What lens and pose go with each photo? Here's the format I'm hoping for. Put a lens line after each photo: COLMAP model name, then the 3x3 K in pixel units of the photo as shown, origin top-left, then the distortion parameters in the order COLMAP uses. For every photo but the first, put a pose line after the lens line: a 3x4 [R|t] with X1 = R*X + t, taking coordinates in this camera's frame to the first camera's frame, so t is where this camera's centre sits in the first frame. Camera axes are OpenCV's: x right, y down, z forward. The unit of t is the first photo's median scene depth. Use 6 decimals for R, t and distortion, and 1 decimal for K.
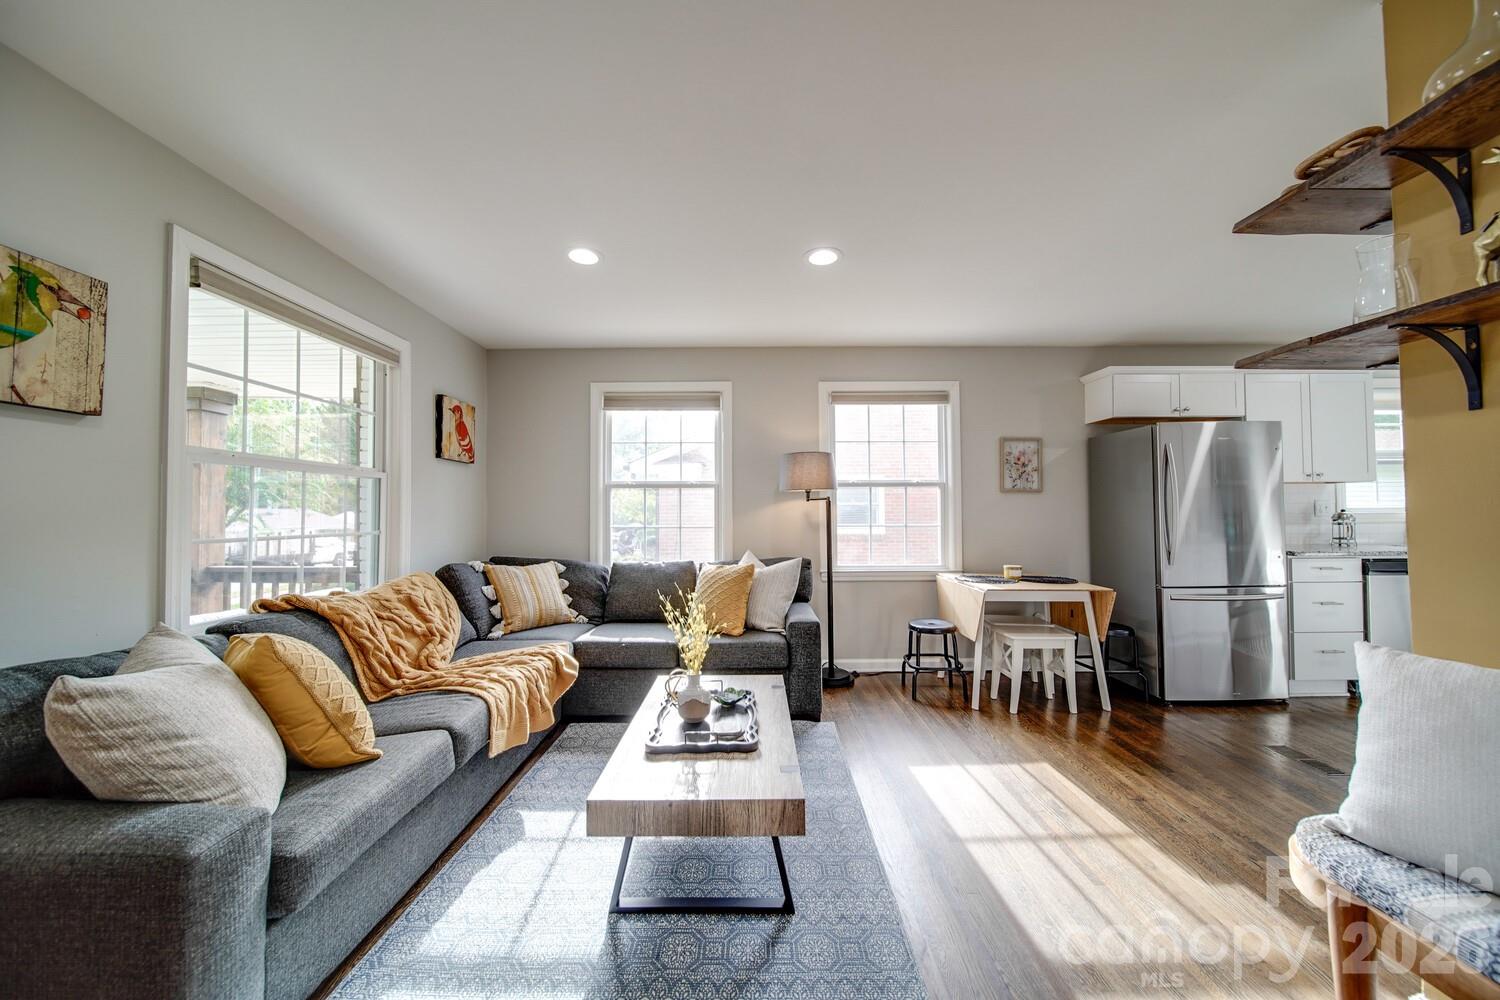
lens RADIAL K [[526.4, 0, 750.0], [0, 526.4, 500.0], [0, 0, 1]] dist [-0.000449, -0.001597]
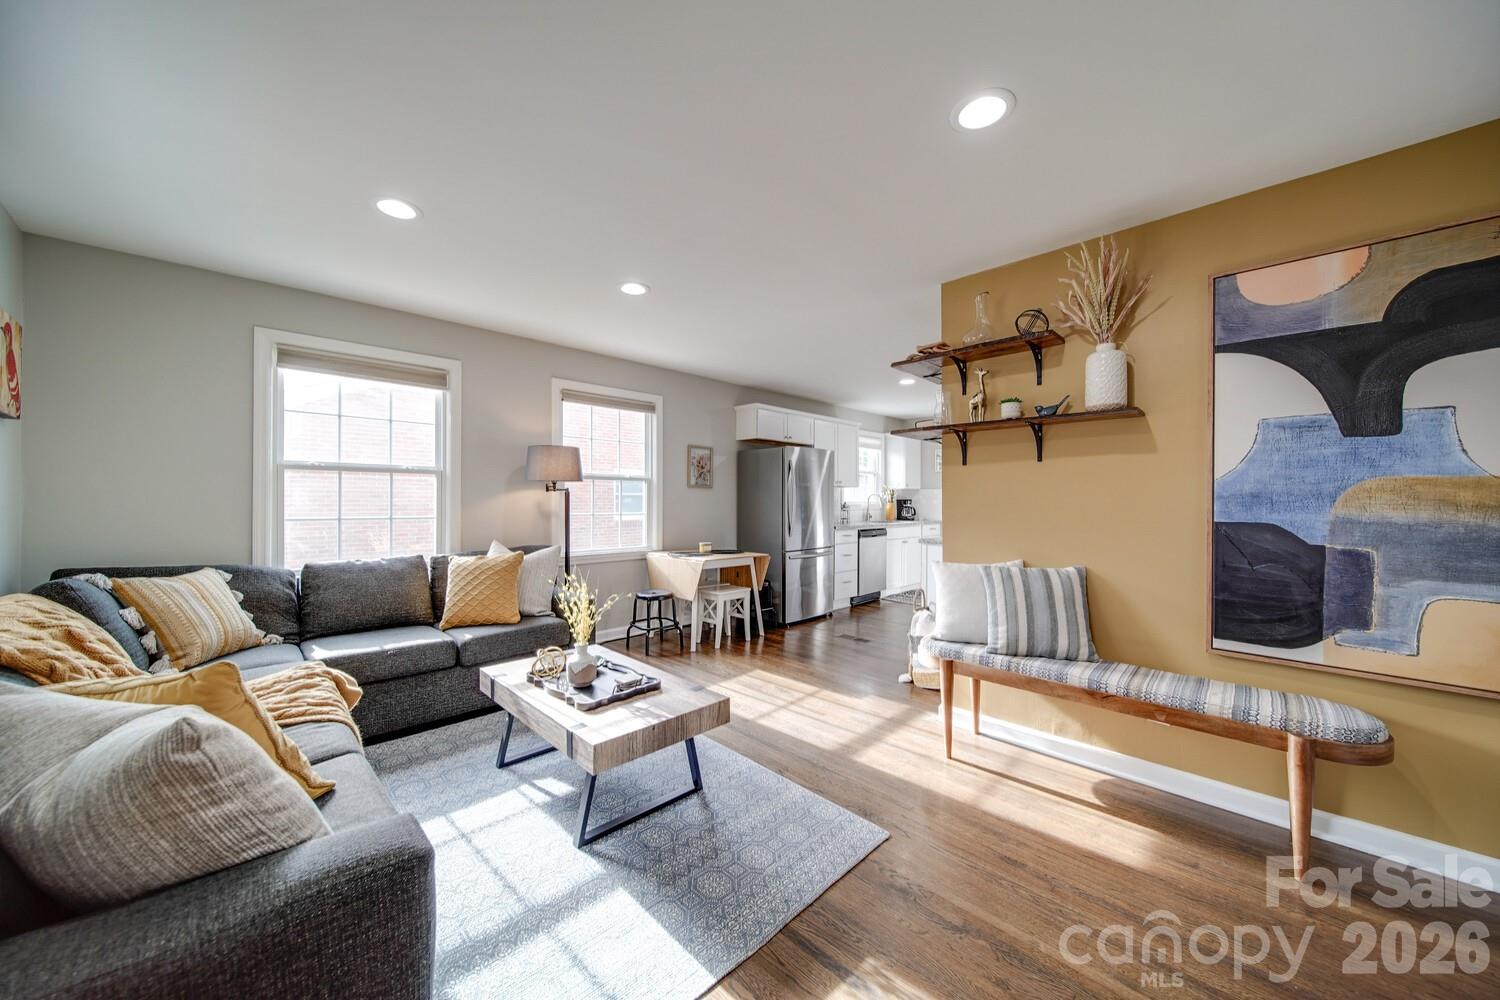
lens RADIAL K [[526.4, 0, 750.0], [0, 526.4, 500.0], [0, 0, 1]] dist [-0.000449, -0.001597]
pose [[0.713273, 0.008816, 0.700831, -0.360488], [-0.023843, 0.999647, 0.011691, -0.002593], [-0.700481, -0.025049, 0.713232, -0.032998]]
